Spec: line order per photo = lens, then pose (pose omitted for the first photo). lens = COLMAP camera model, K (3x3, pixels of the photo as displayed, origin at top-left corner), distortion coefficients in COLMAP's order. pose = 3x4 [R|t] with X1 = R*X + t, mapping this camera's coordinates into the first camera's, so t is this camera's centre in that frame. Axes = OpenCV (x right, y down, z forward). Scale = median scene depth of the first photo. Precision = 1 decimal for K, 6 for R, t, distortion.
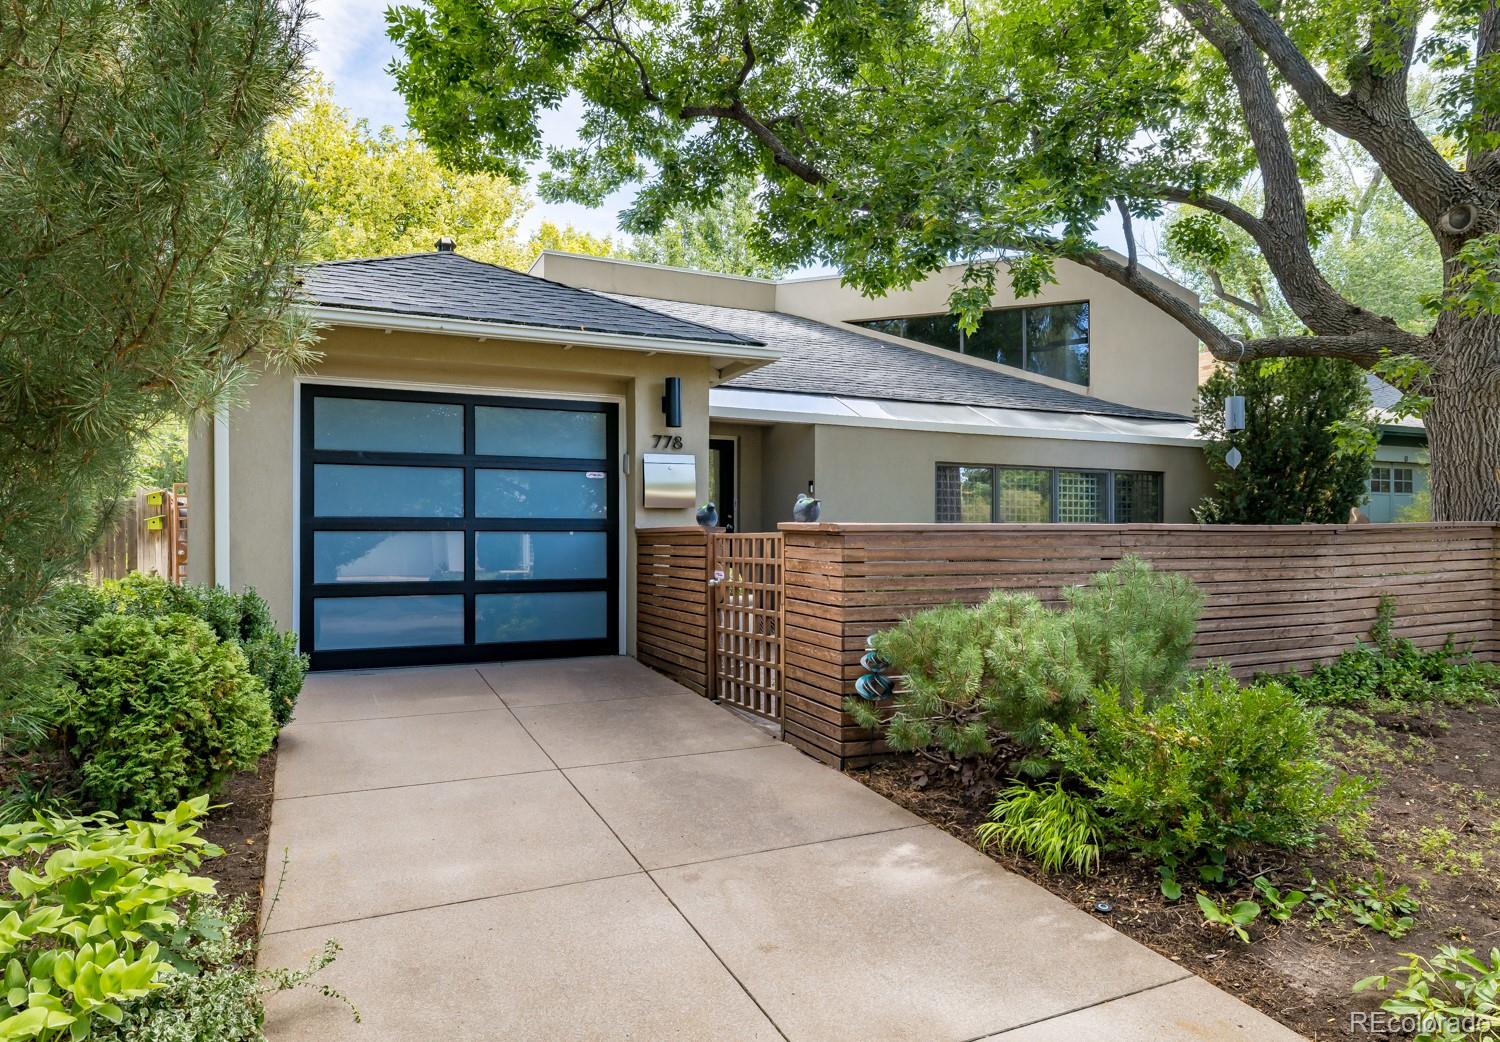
lens RADIAL K [[804.1, 0, 710.3], [0, 804.1, 526.5], [0, 0, 1]] dist [0.002189, 0.000550]
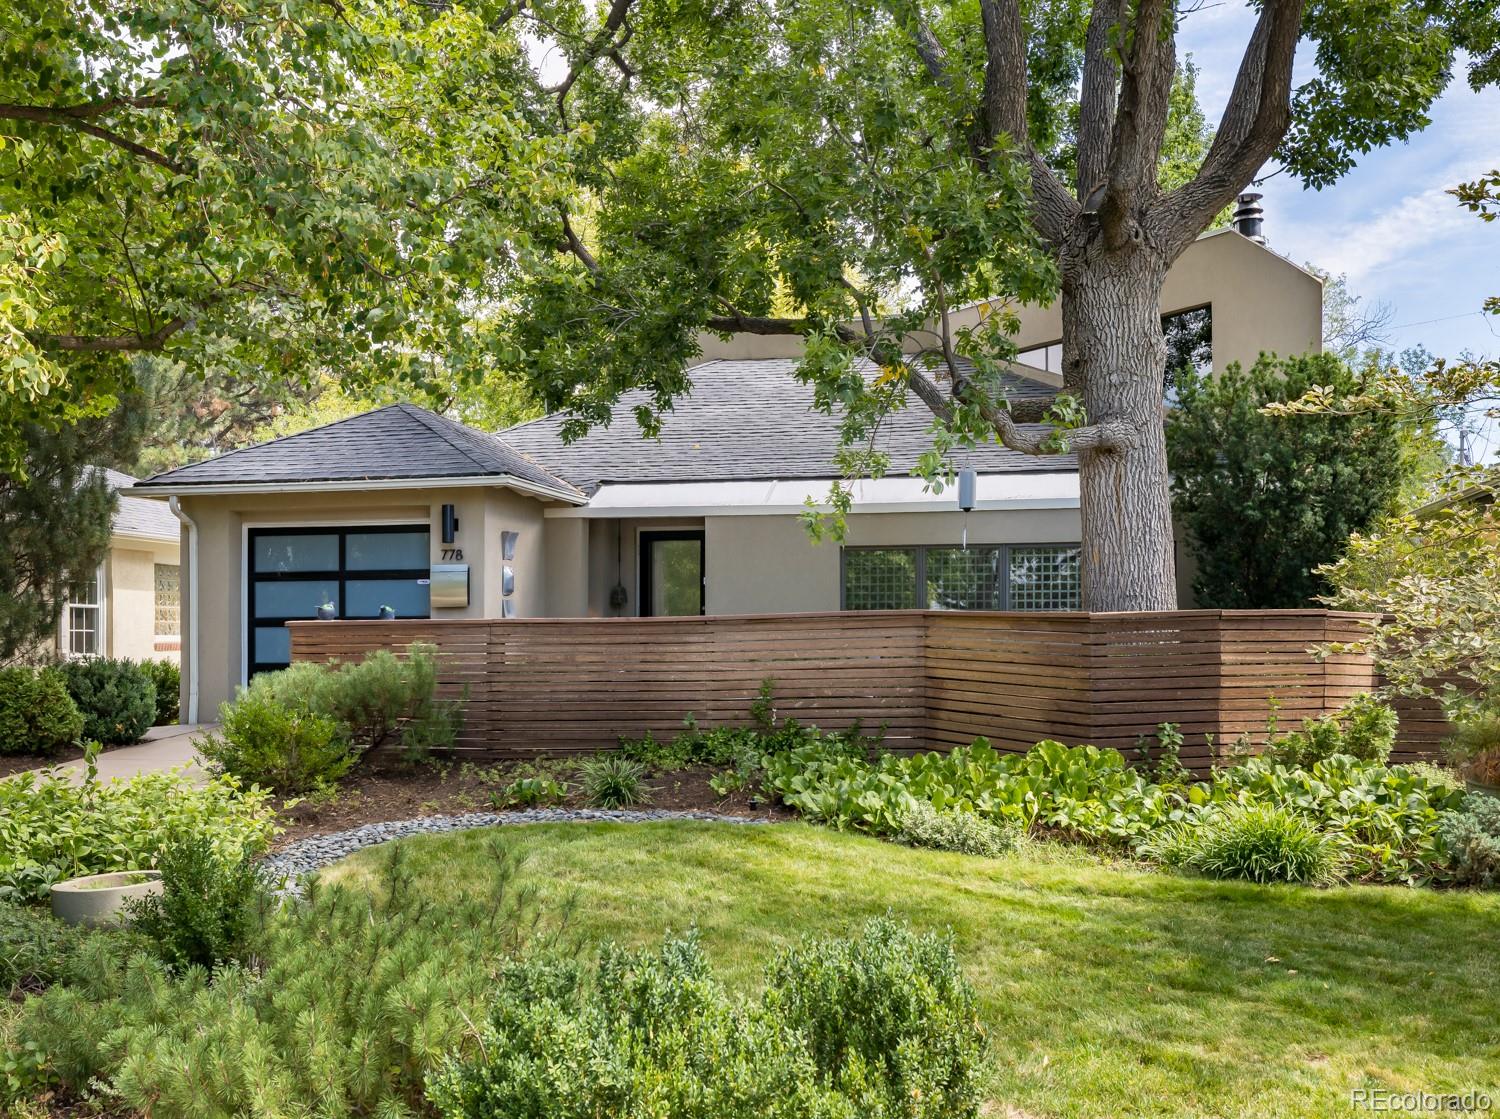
lens RADIAL K [[1302.0, 0, 750.0], [0, 1302.0, 559.5], [0, 0, 1]] dist [-0.001187, -0.000984]
pose [[0.819372, -0.036858, -0.572076, 1.606290], [0.013943, 0.998917, -0.044389, 0.000248], [0.573092, 0.028394, 0.818999, -0.433643]]
